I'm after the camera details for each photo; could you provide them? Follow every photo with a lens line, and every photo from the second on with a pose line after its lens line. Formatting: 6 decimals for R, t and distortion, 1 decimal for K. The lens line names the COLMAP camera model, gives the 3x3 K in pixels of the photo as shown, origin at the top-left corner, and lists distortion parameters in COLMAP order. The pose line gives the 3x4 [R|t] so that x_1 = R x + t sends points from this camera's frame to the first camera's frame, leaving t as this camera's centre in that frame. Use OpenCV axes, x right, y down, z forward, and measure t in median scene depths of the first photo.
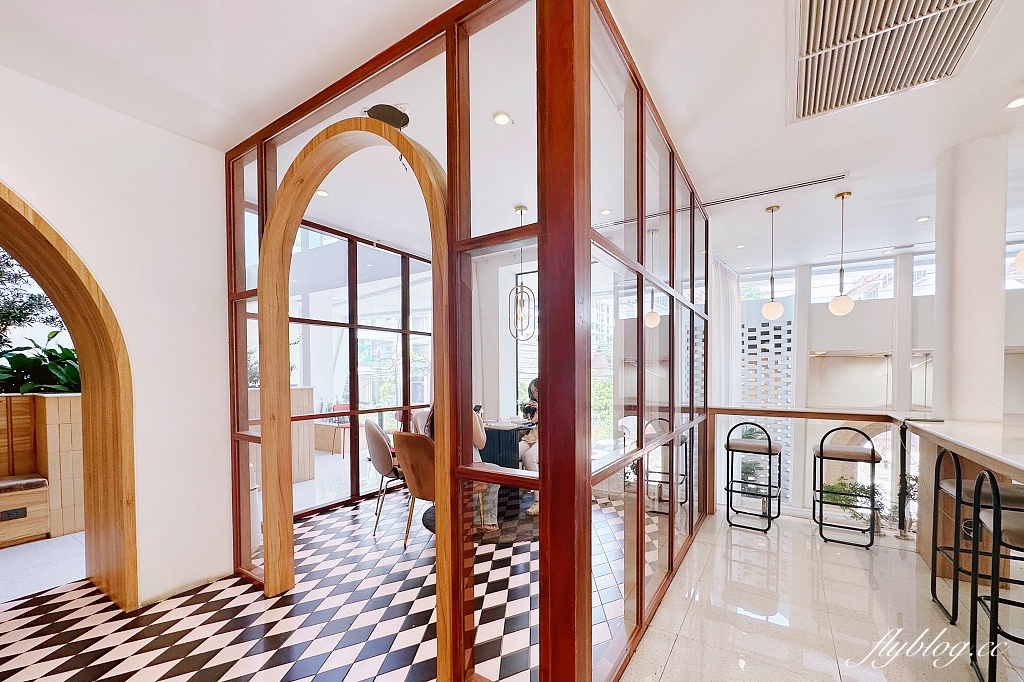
lens RADIAL K [[408.8, 0, 516.1], [0, 408.8, 377.2], [0, 0, 1]] dist [-0.003009, -0.000297]
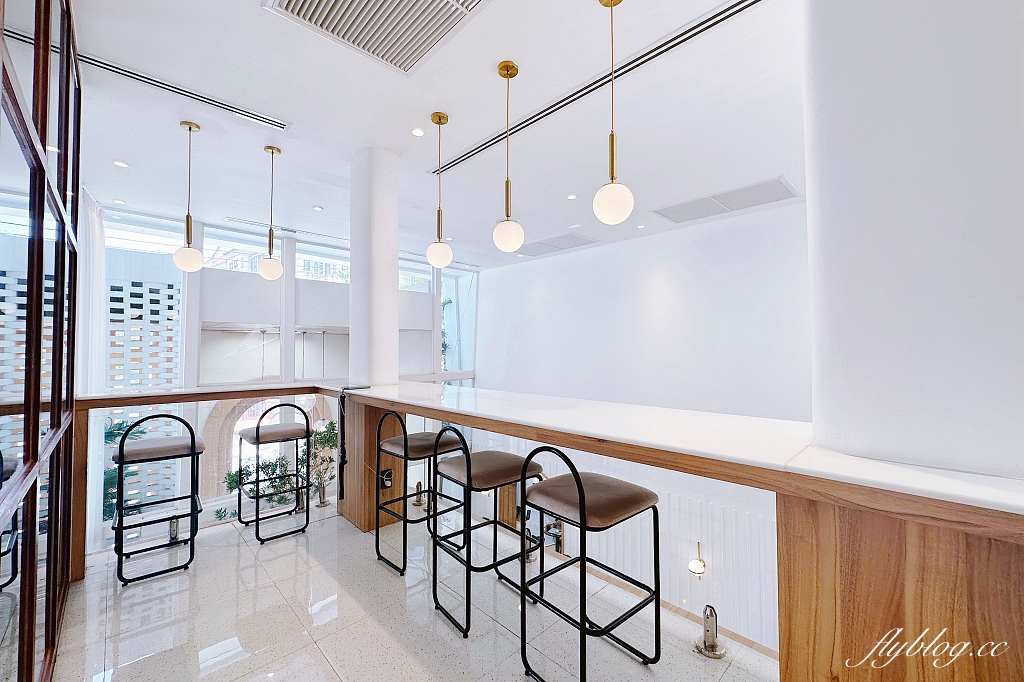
lens RADIAL K [[408.8, 0, 509.8], [0, 408.8, 339.9], [0, 0, 1]] dist [-0.003009, -0.000297]
pose [[0.224133, 0.027875, 0.974160, 0.035686], [0.009247, 0.999485, -0.030727, 0.012402], [-0.974515, 0.015895, 0.223760, 0.255240]]
